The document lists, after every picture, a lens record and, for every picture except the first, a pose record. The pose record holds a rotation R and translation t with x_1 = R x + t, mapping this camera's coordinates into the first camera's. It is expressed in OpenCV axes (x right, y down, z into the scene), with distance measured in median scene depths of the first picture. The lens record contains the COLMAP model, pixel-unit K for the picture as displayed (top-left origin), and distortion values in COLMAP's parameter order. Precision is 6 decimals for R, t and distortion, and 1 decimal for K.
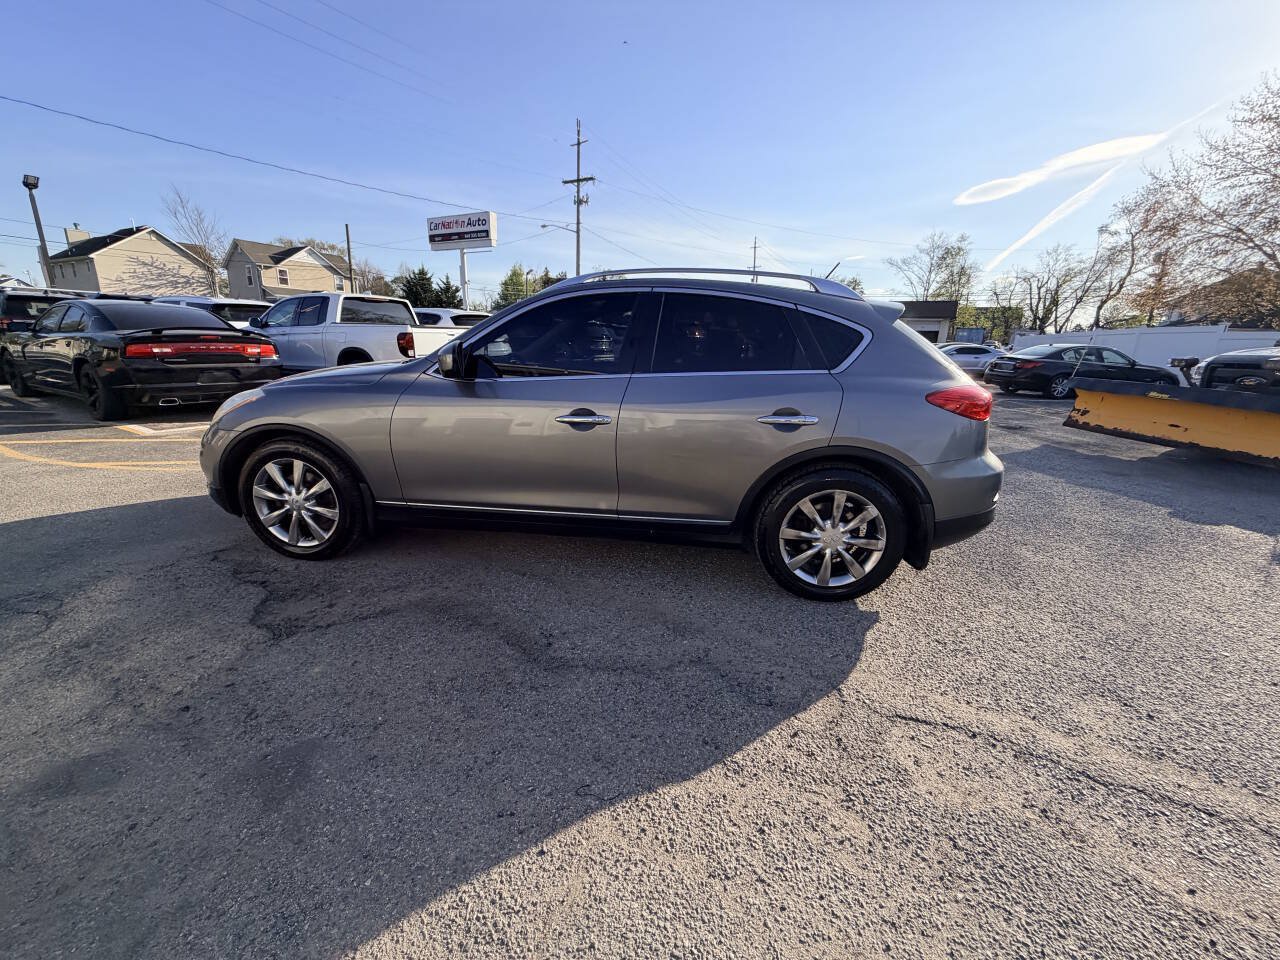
lens RADIAL K [[509.4, 0, 637.6], [0, 509.4, 482.3], [0, 0, 1]] dist [0.000490, -0.000456]
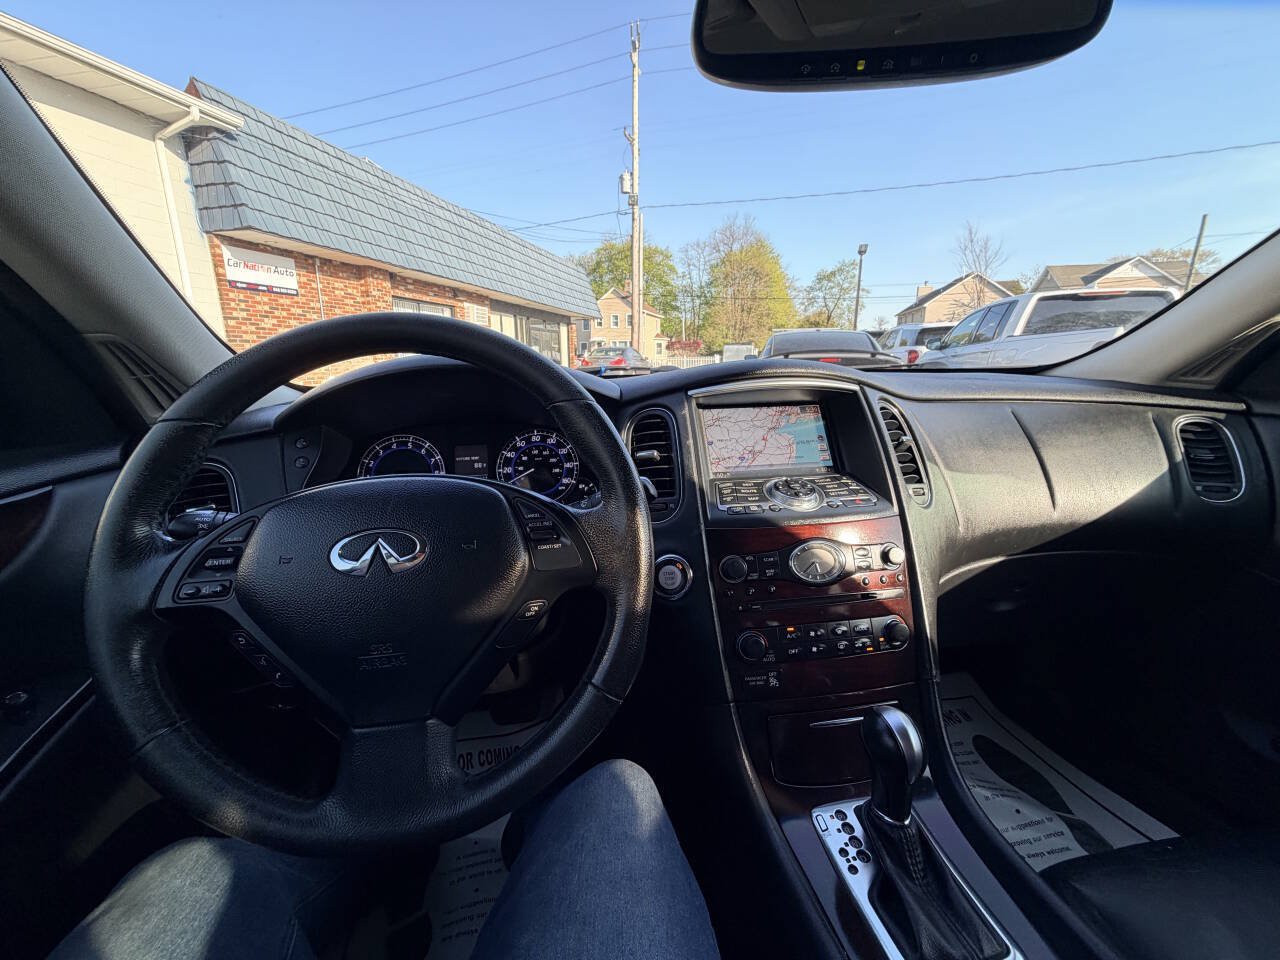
lens RADIAL K [[509.4, 0, 639.8], [0, 509.4, 481.9], [0, 0, 1]] dist [0.000490, -0.000456]
pose [[0.262984, 0.186380, -0.946626, -0.081965], [-0.240398, 0.962876, 0.122794, -0.276254], [0.934370, 0.195275, 0.298027, 1.163565]]
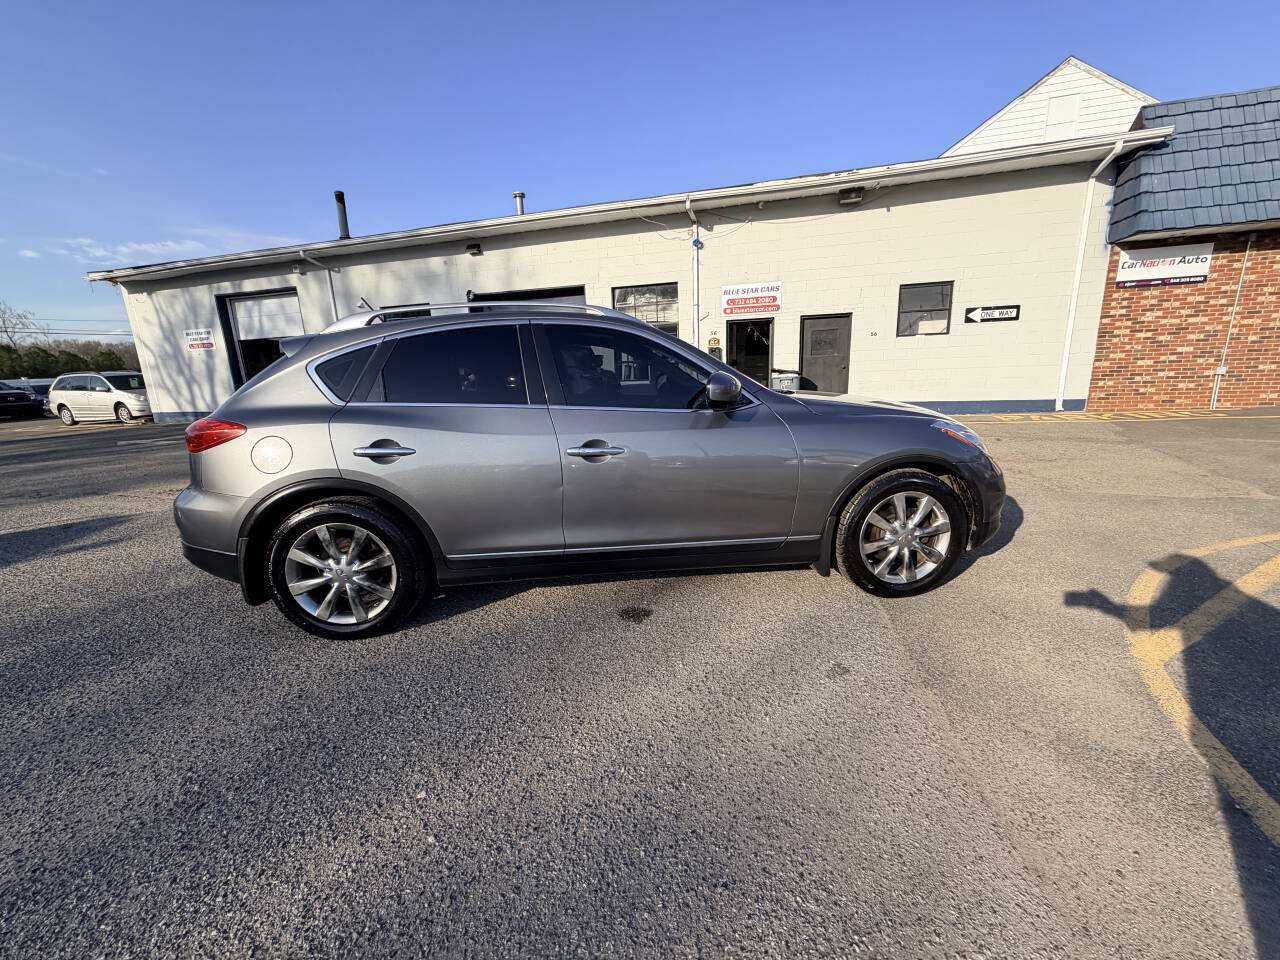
lens RADIAL K [[509.4, 0, 638.4], [0, 509.4, 480.7], [0, 0, 1]] dist [0.000490, -0.000456]
pose [[-0.977526, 0.048424, -0.205176, 0.094975], [-0.052500, 0.886679, 0.459396, -0.688145], [0.204171, 0.459844, -0.864210, 2.448752]]
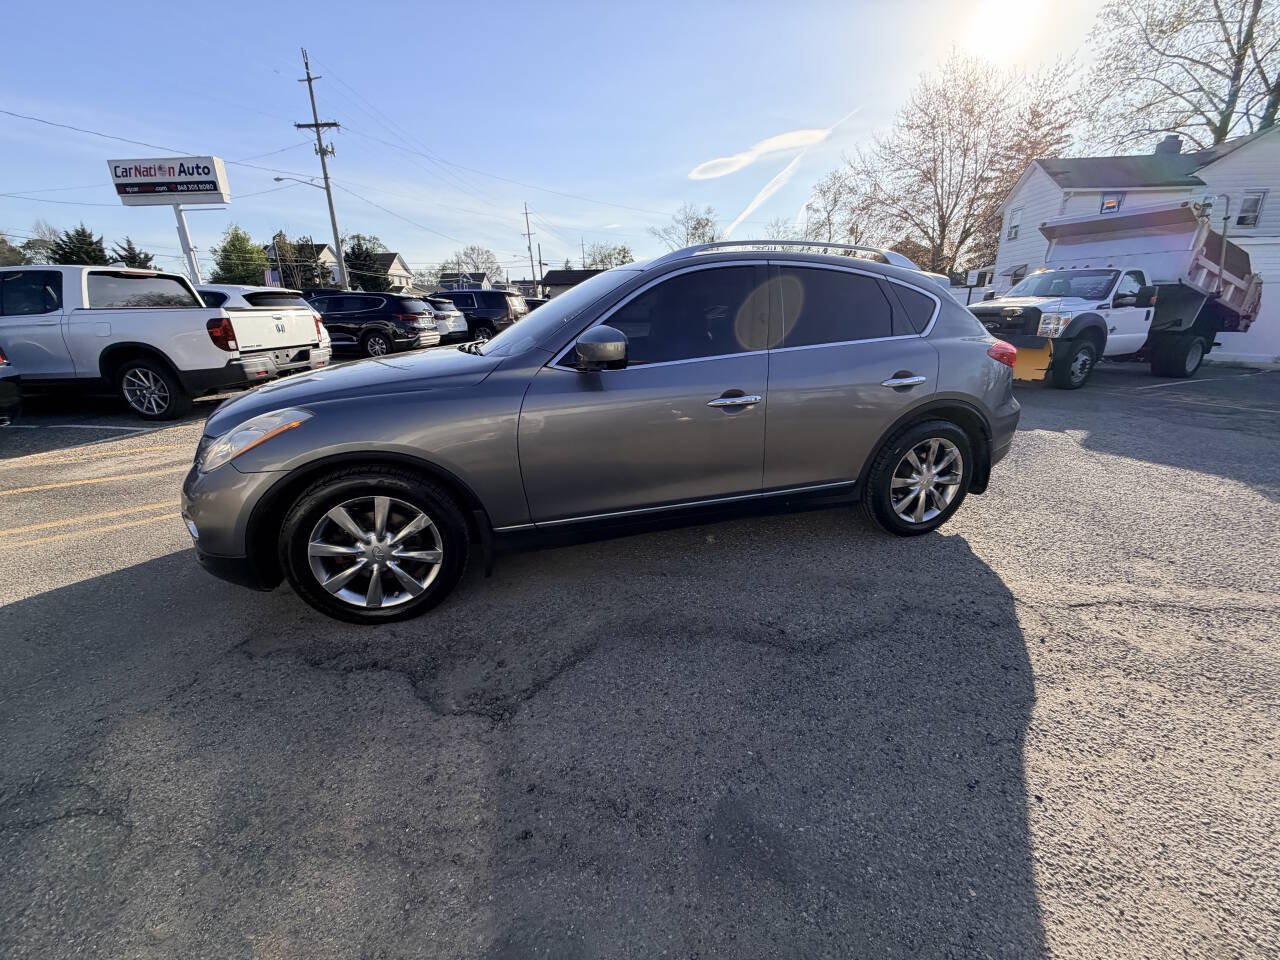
lens RADIAL K [[509.4, 0, 637.8], [0, 509.4, 482.2], [0, 0, 1]] dist [0.000490, -0.000456]
pose [[0.914014, -0.164968, 0.370628, -0.622082], [0.144800, 0.986073, 0.081811, -0.073324], [-0.378962, -0.021110, 0.925171, 0.167015]]
